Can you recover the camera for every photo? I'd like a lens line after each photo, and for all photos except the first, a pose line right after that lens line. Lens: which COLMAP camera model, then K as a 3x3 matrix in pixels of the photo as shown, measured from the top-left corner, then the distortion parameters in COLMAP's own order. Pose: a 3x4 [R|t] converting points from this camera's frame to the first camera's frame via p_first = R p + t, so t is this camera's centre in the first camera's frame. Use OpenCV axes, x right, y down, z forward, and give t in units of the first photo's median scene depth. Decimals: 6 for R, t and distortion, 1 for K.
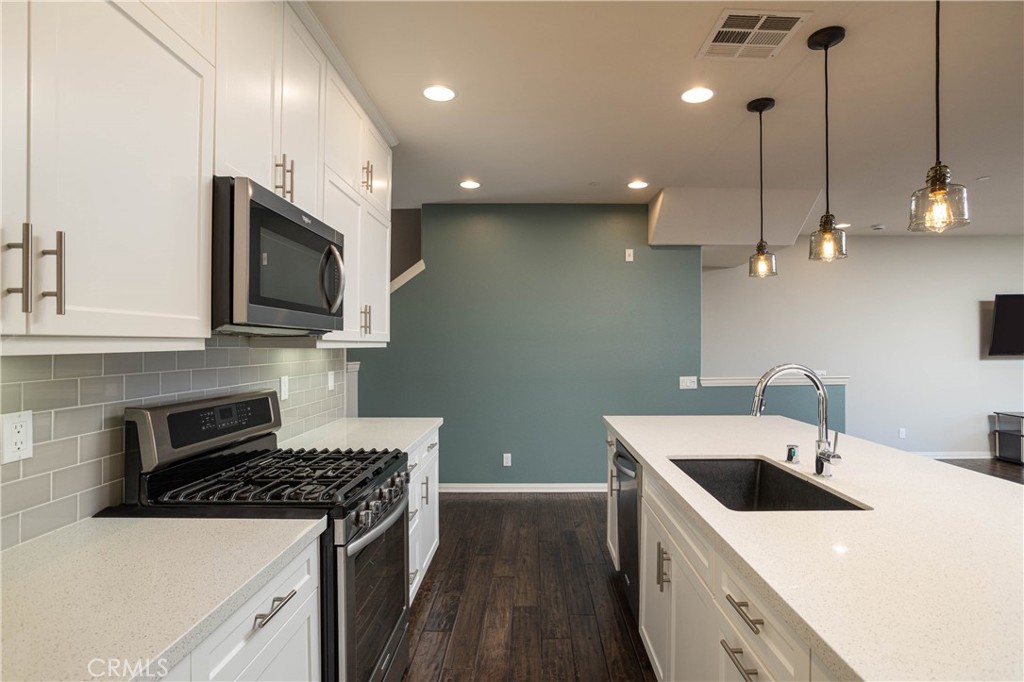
lens RADIAL K [[509.0, 0, 512.0], [0, 509.0, 341.0], [0, 0, 1]] dist [-0.000424, 0.000156]
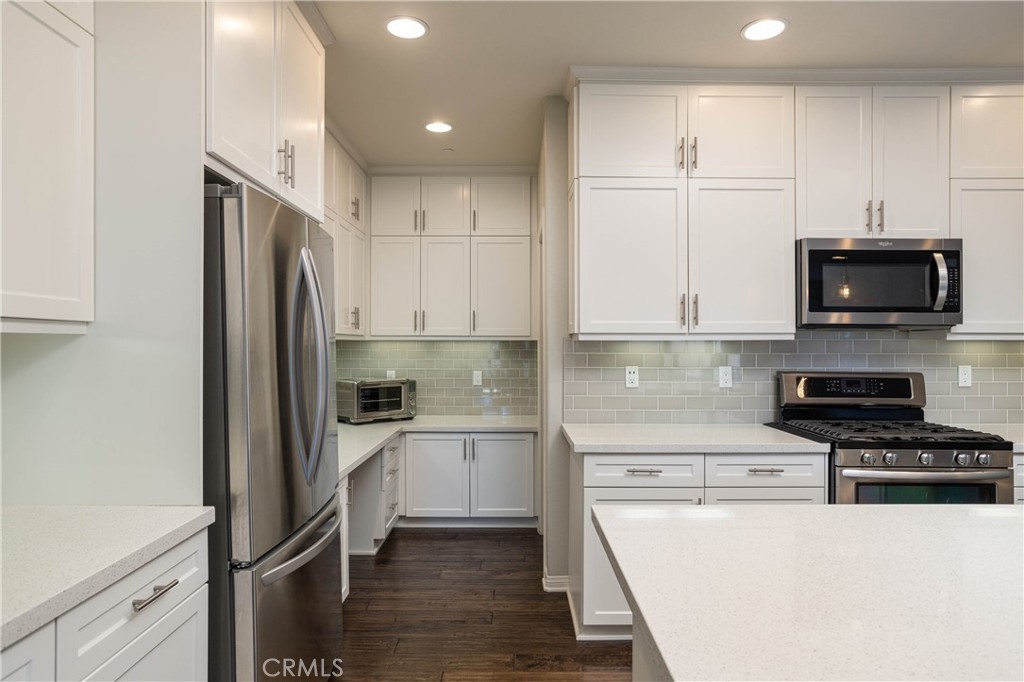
lens RADIAL K [[630.7, 0, 512.0], [0, 630.7, 341.0], [0, 0, 1]] dist [-0.021386, 0.002062]
pose [[0.033348, -0.001611, -0.999443, 1.277654], [0.008105, 0.999966, -0.001341, 0.014339], [0.999411, -0.008055, 0.033360, -0.042700]]
